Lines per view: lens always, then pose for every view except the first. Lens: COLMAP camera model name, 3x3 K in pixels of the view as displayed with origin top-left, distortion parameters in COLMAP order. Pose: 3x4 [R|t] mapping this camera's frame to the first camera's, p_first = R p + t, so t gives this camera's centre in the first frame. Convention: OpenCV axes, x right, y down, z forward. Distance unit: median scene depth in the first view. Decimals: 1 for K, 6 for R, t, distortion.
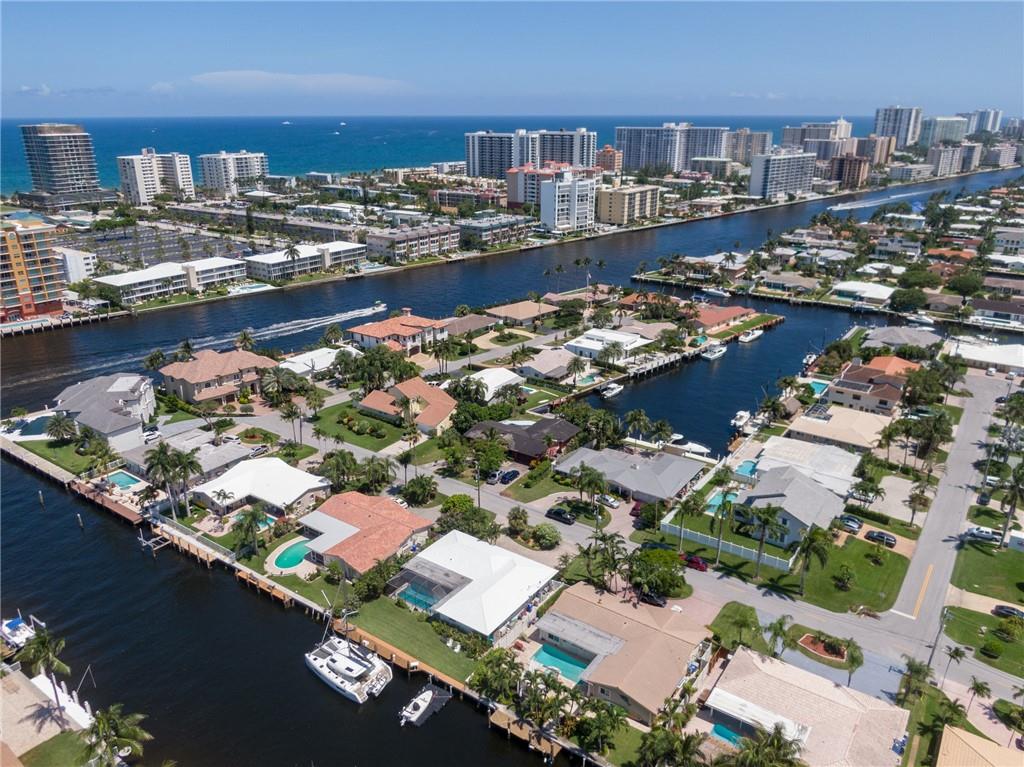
lens RADIAL K [[749.6, 0, 499.3], [0, 749.6, 386.7], [0, 0, 1]] dist [0.033822, -0.072051]
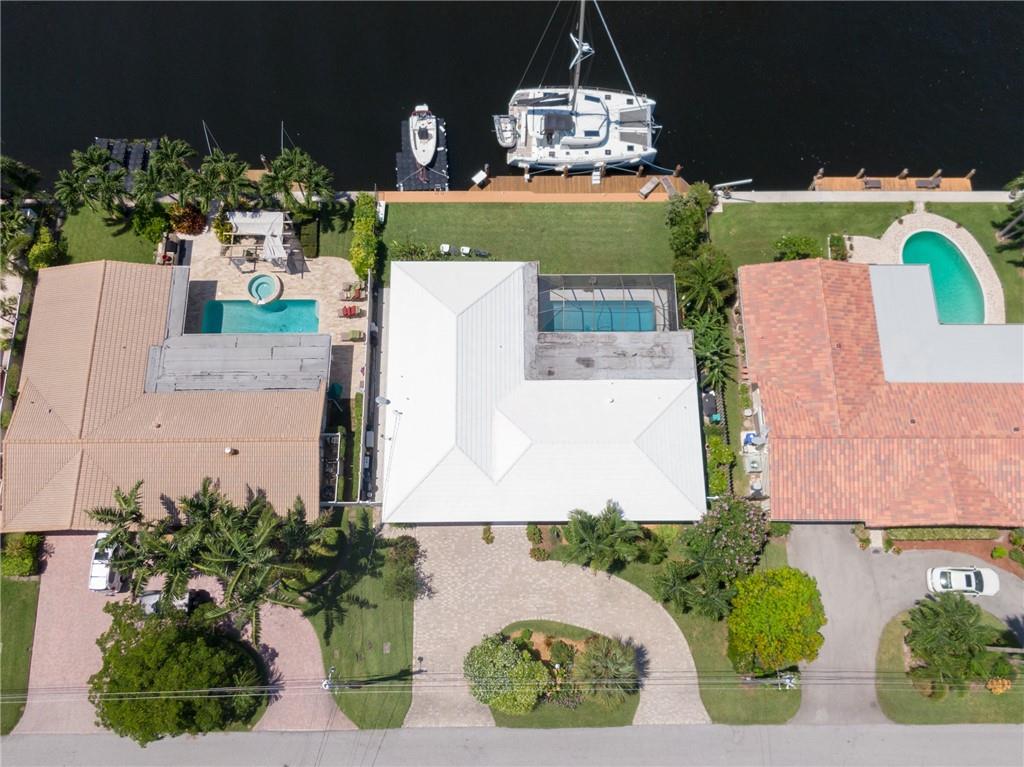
lens RADIAL K [[749.6, 0, 499.3], [0, 749.6, 386.7], [0, 0, 1]] dist [0.033822, -0.072051]
pose [[-0.809551, 0.564431, -0.161386, 0.022732], [-0.201649, -0.009180, 0.979415, -0.076556], [0.551330, 0.825429, 0.121249, 0.415471]]
